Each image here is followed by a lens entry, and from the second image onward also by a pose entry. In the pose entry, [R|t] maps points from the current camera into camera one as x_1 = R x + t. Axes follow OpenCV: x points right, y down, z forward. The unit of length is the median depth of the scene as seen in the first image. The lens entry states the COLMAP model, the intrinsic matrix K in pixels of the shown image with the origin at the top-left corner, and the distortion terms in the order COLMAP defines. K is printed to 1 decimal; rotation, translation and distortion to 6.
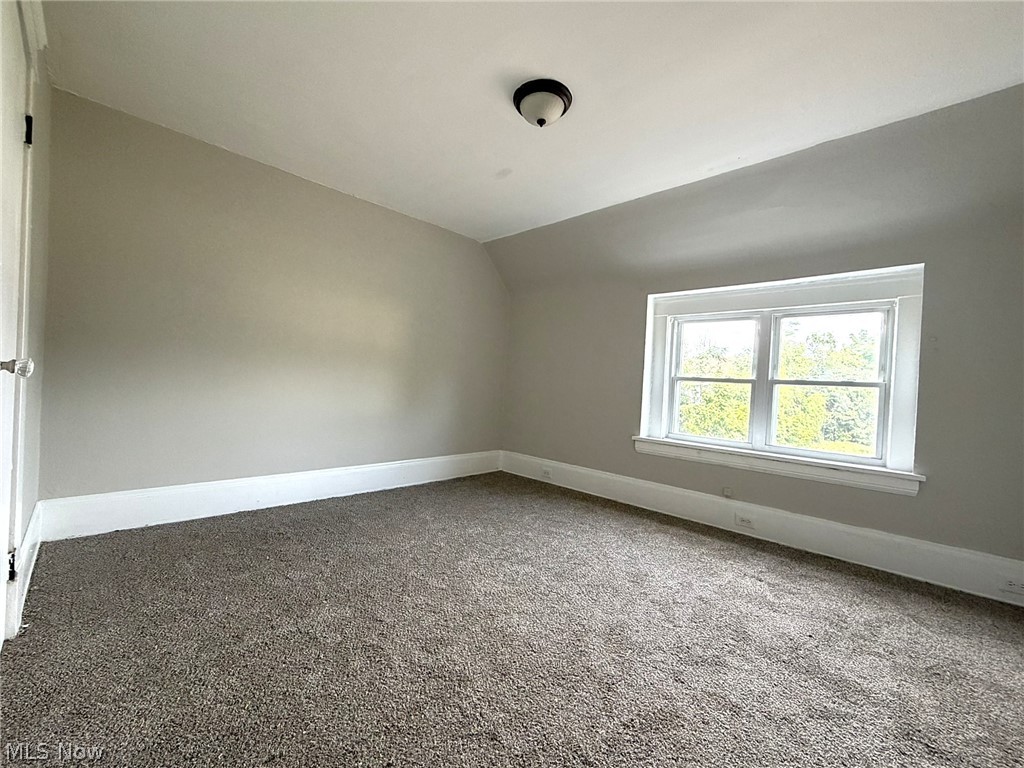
lens RADIAL K [[414.5, 0, 518.8], [0, 414.5, 384.6], [0, 0, 1]] dist [-0.001747, -0.000426]
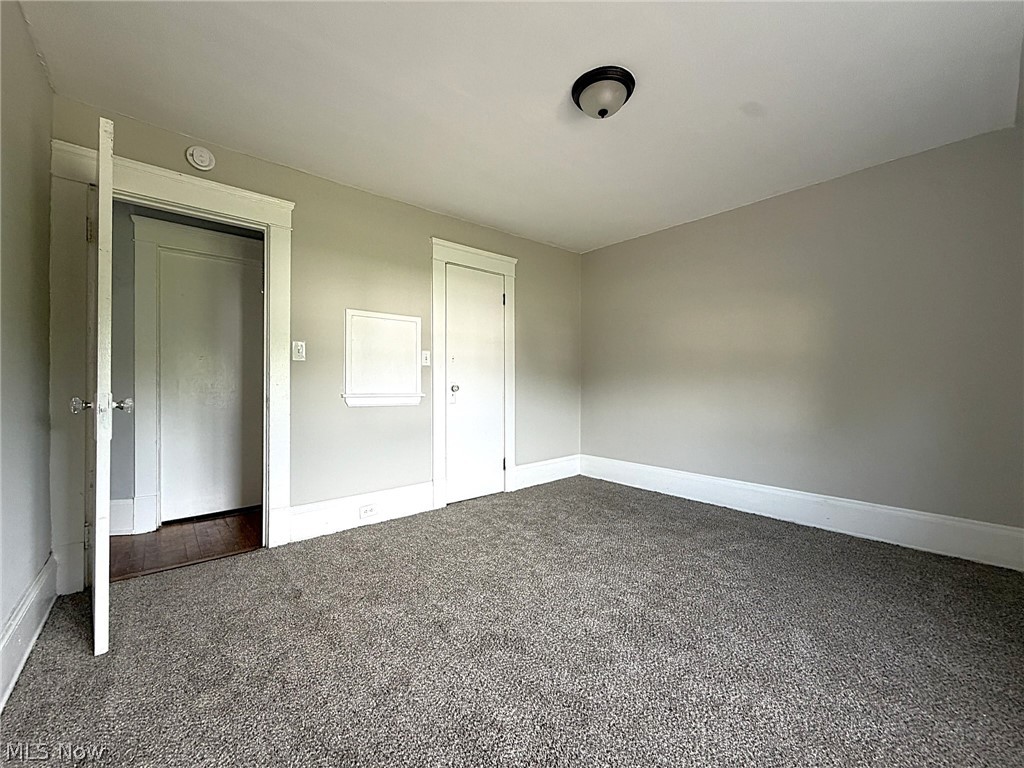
lens RADIAL K [[423.3, 0, 505.5], [0, 423.3, 383.3], [0, 0, 1]] dist [-0.000627, 0.000114]
pose [[-0.083212, -0.042871, -0.995609, 1.541156], [-0.005126, 0.999079, -0.042592, 0.033736], [0.996519, 0.001559, -0.083355, 1.295040]]
